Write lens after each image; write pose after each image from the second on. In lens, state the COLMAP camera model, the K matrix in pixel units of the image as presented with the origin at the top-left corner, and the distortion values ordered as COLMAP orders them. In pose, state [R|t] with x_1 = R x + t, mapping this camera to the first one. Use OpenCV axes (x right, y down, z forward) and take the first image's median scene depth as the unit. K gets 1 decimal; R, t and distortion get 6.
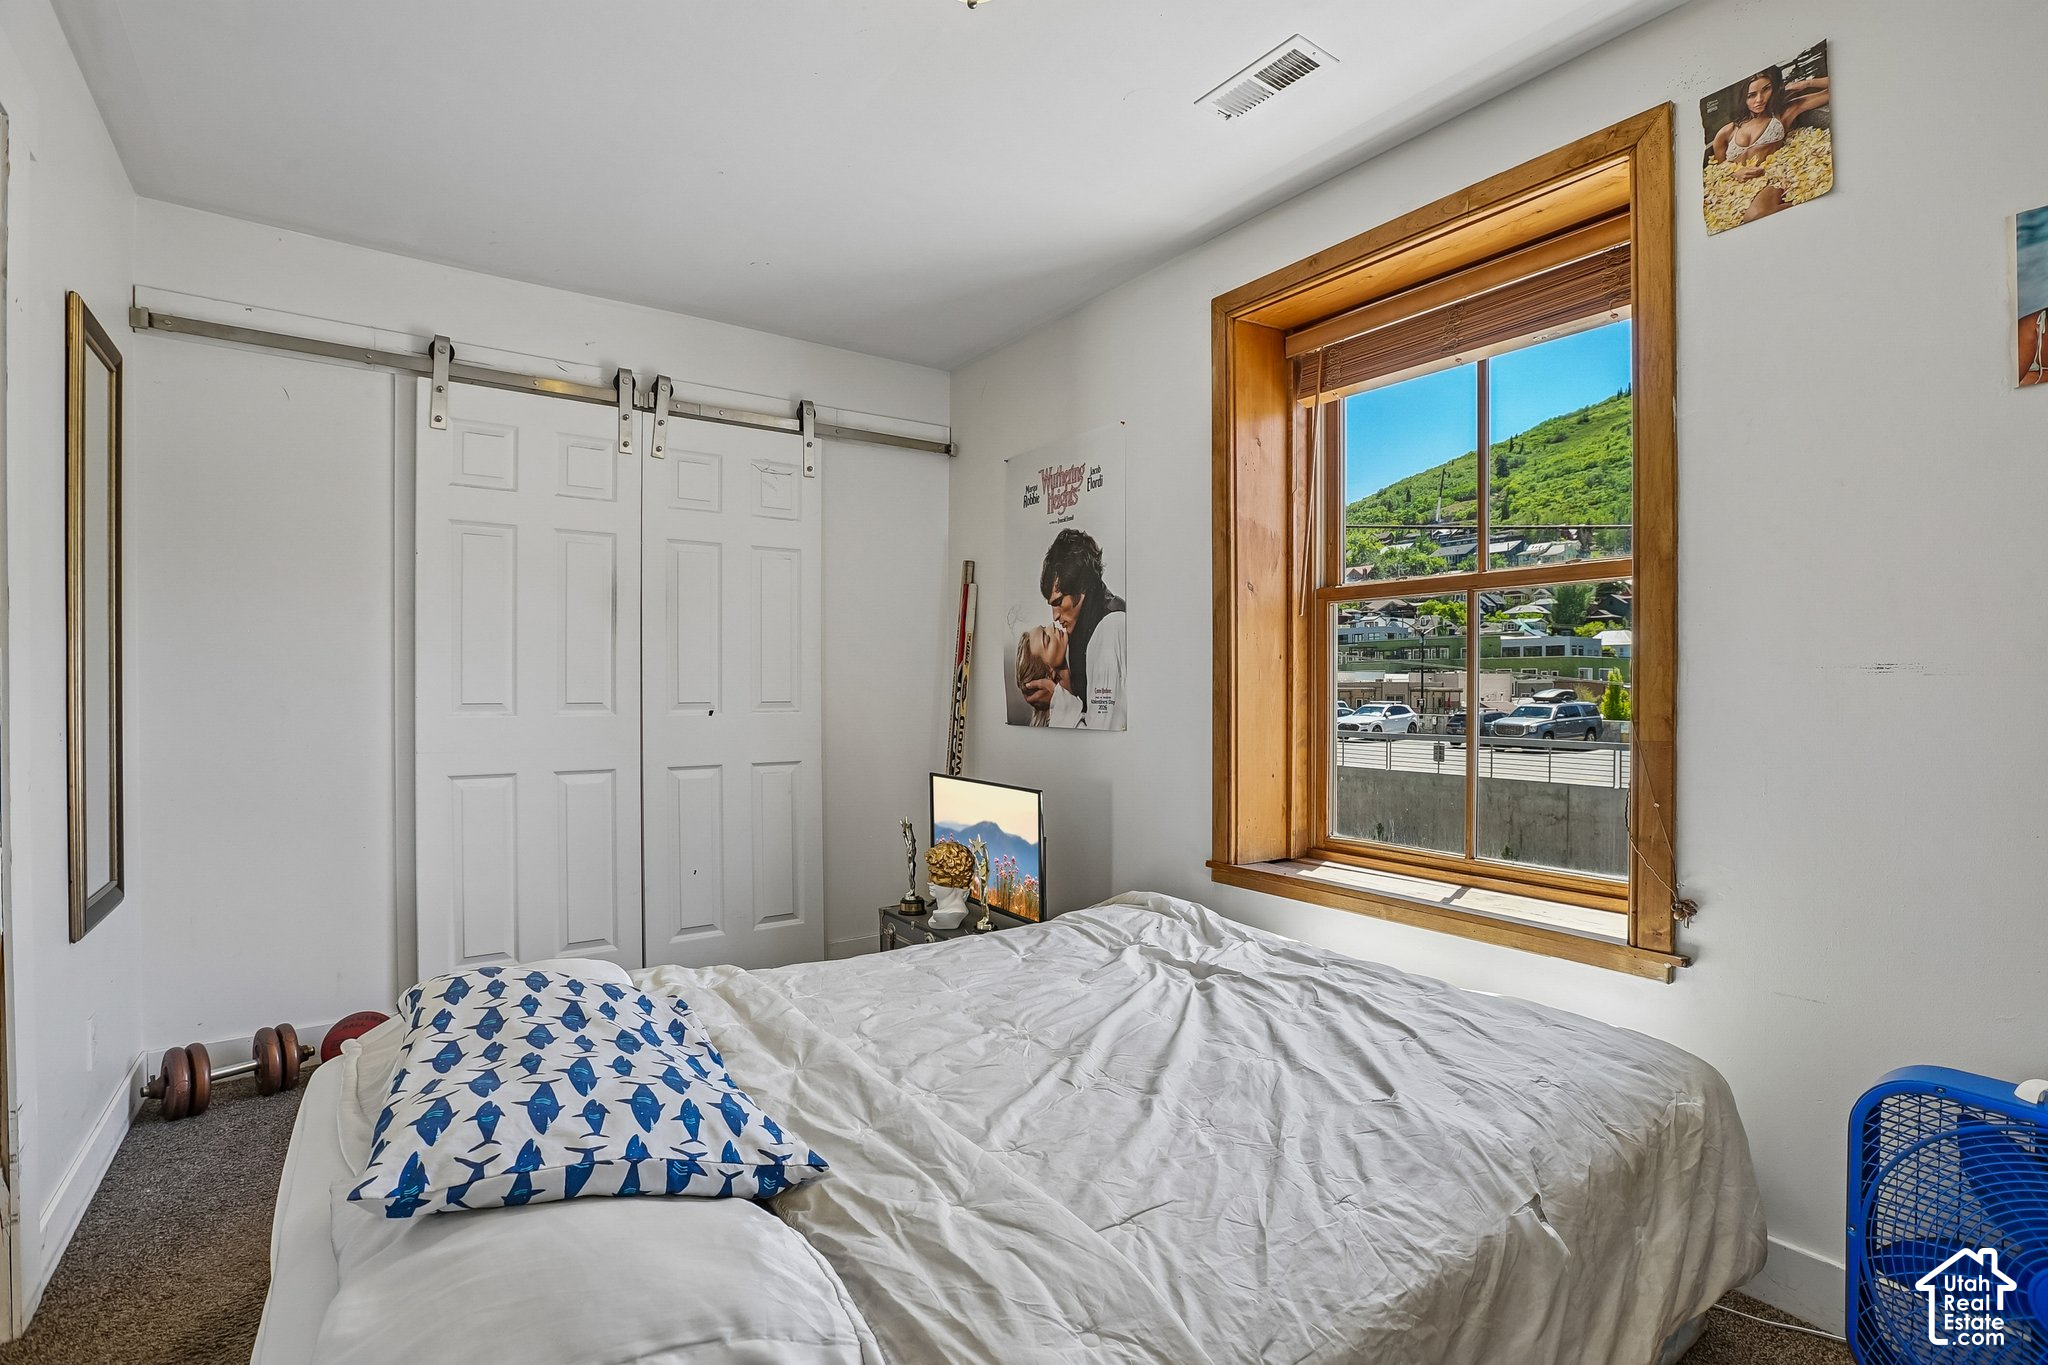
lens RADIAL K [[980.1, 0, 1024.0], [0, 980.1, 682.5], [0, 0, 1]] dist [-0.000053, -0.000010]
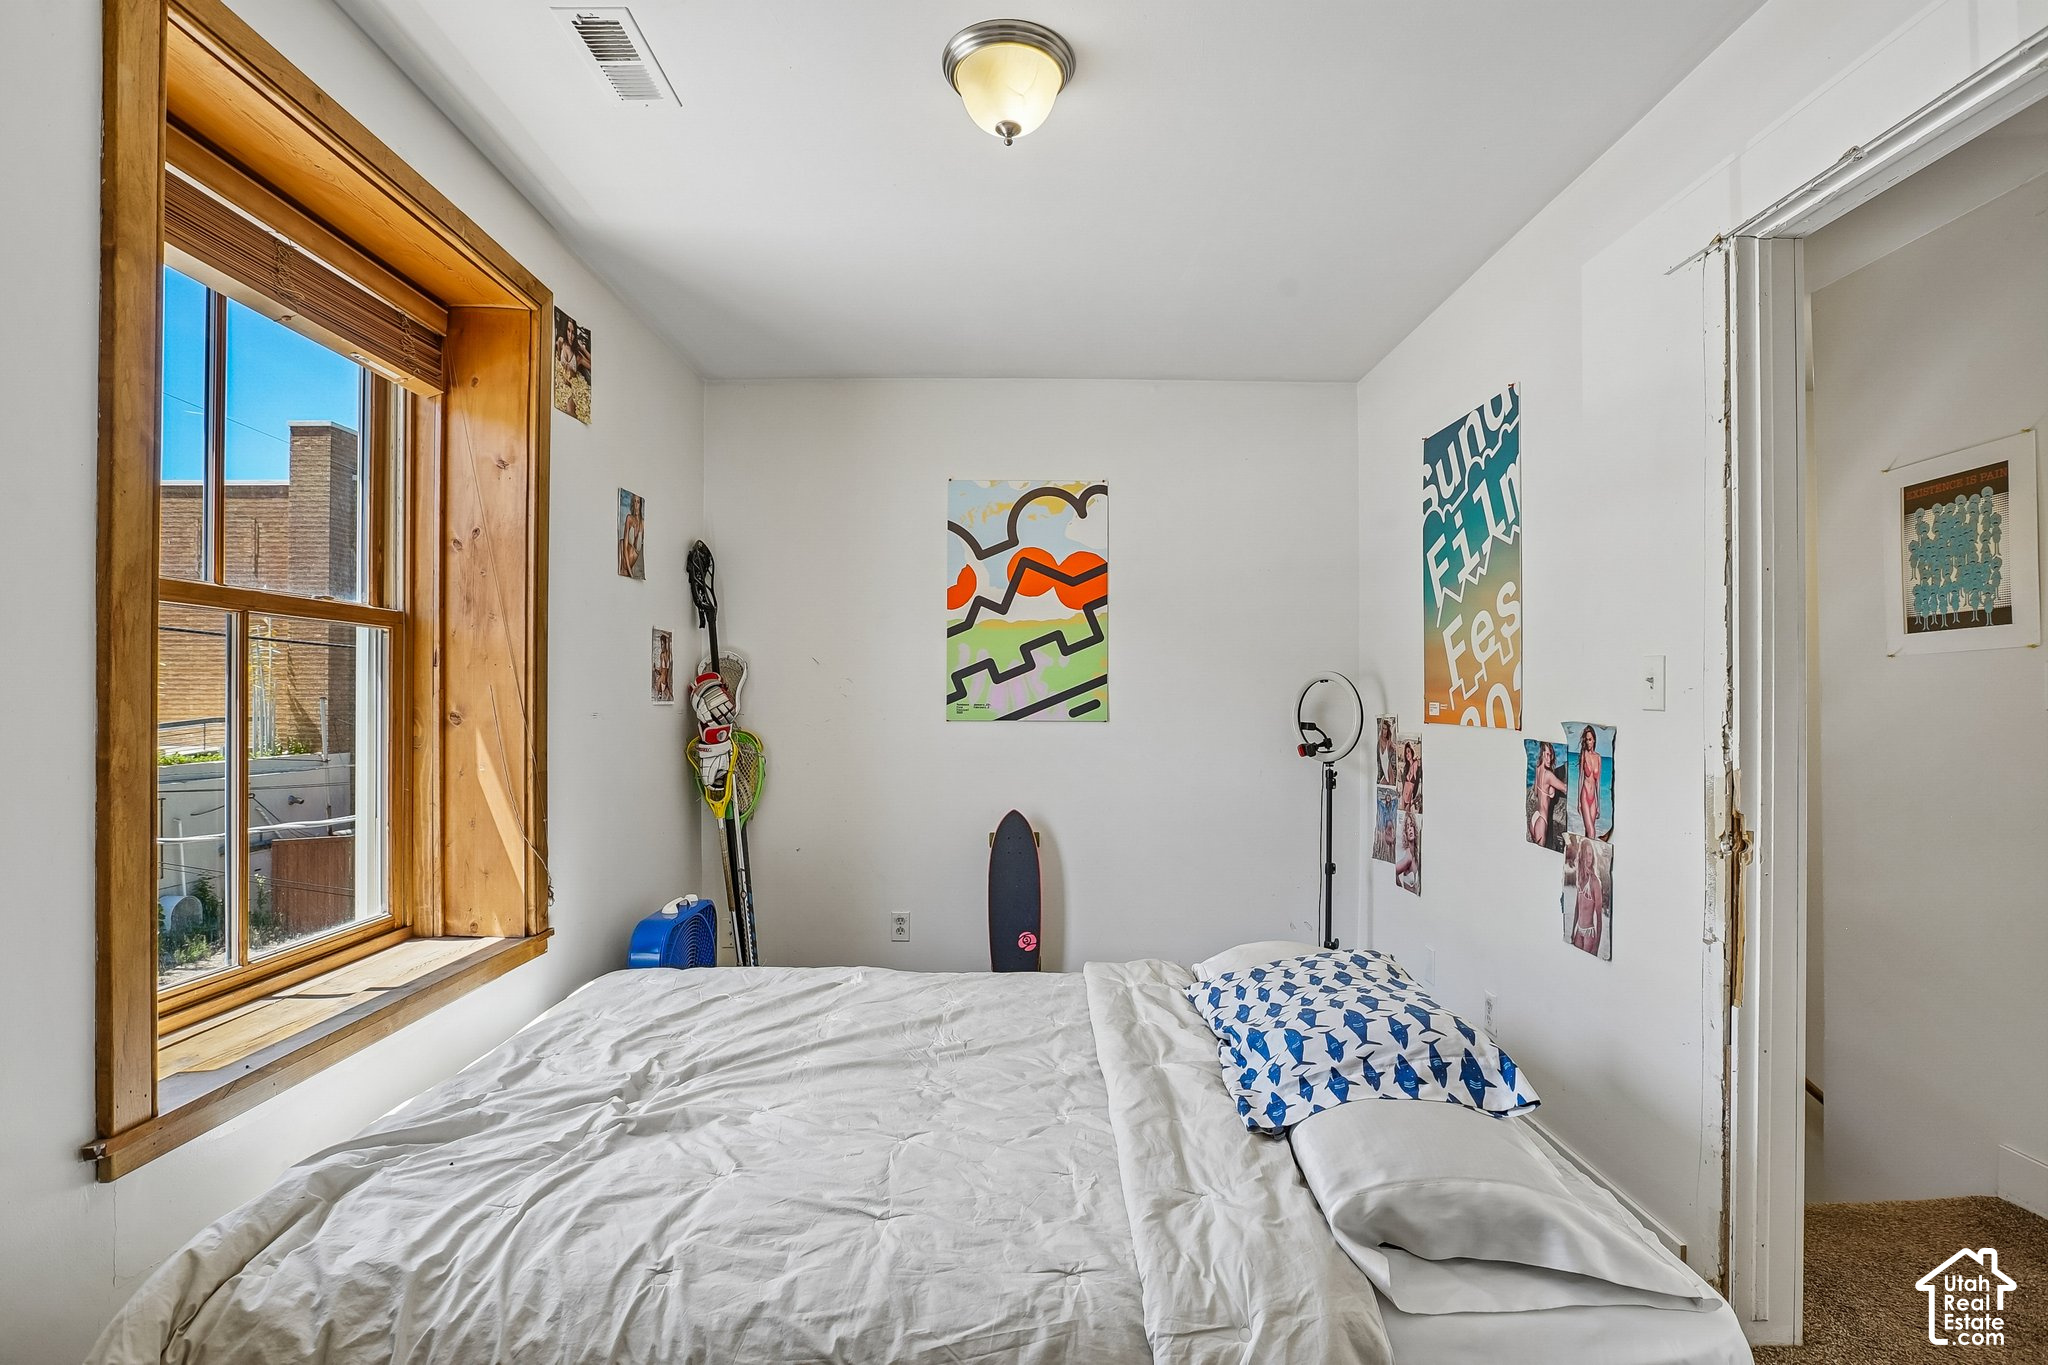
lens RADIAL K [[980.1, 0, 1024.0], [0, 980.1, 682.5], [0, 0, 1]] dist [-0.000053, -0.000010]
pose [[-0.824356, 0.003260, 0.566062, -0.652246], [-0.000204, 0.999982, -0.006055, -0.055156], [-0.566071, -0.005107, -0.824341, 1.748037]]
